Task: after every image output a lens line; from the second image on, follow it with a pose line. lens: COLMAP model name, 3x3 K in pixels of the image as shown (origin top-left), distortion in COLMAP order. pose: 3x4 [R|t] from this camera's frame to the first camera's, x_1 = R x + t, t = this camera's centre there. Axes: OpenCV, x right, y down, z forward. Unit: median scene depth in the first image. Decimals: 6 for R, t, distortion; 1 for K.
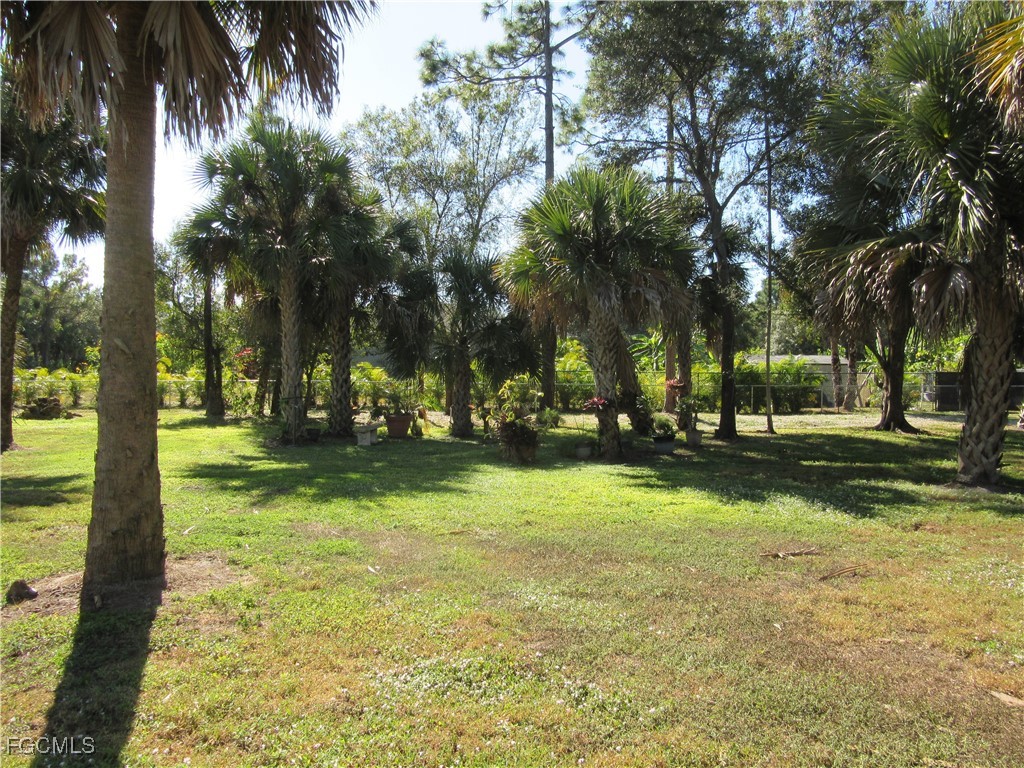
lens RADIAL K [[751.9, 0, 514.8], [0, 751.9, 384.3], [0, 0, 1]] dist [-0.038539, 0.016670]
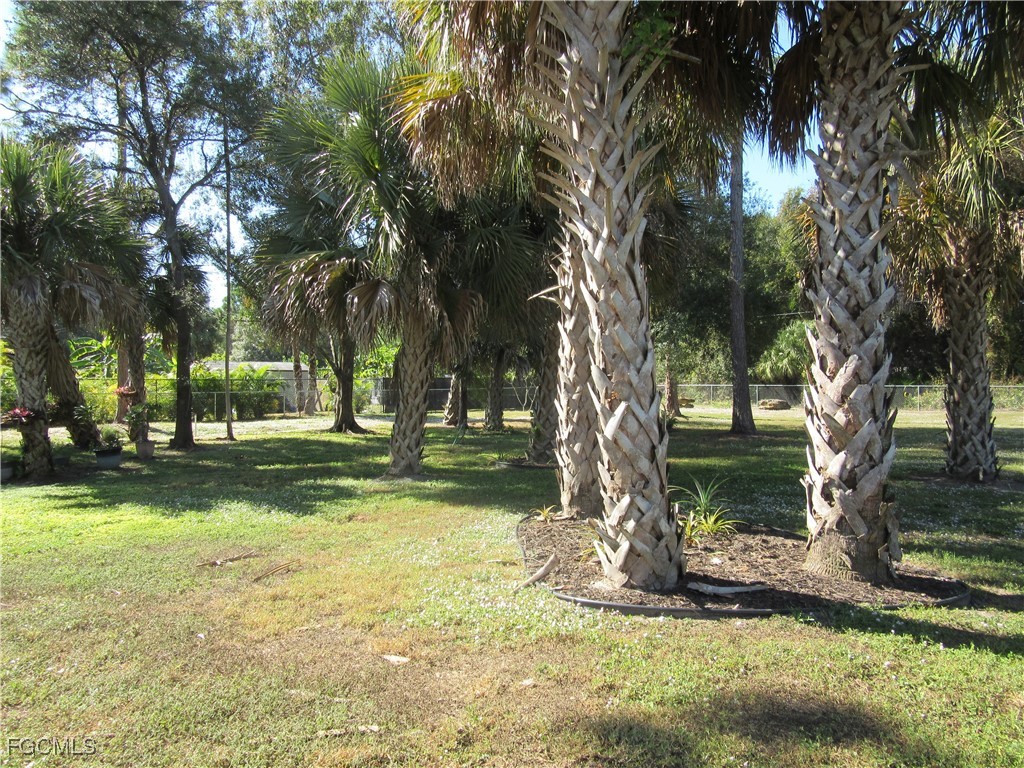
lens RADIAL K [[751.9, 0, 513.9], [0, 751.9, 386.4], [0, 0, 1]] dist [-0.038539, 0.016670]
pose [[0.779662, -0.009274, 0.626132, 0.020584], [0.013481, 0.999907, -0.001976, 0.001725], [-0.626055, 0.009982, 0.779715, -0.005619]]
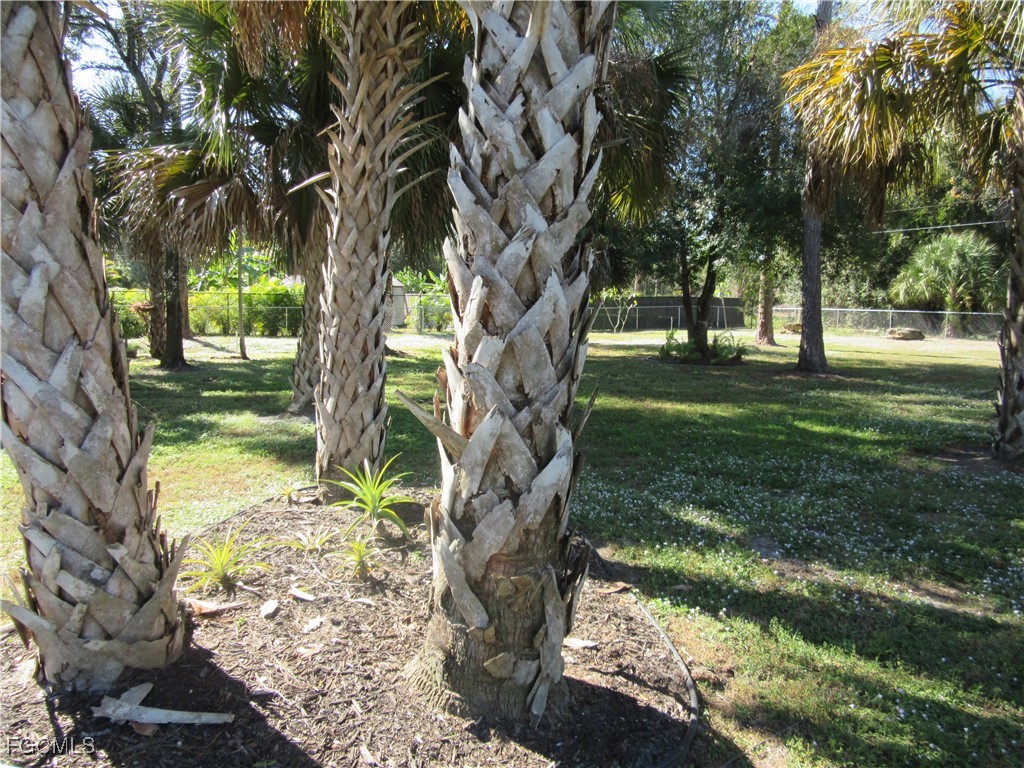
lens RADIAL K [[751.9, 0, 520.6], [0, 751.9, 383.0], [0, 0, 1]] dist [-0.038539, 0.016670]
pose [[0.886666, -0.043440, 0.460365, 0.275912], [-0.004671, 0.994685, 0.102855, -0.004447], [-0.462387, -0.093348, 0.881751, 0.004575]]
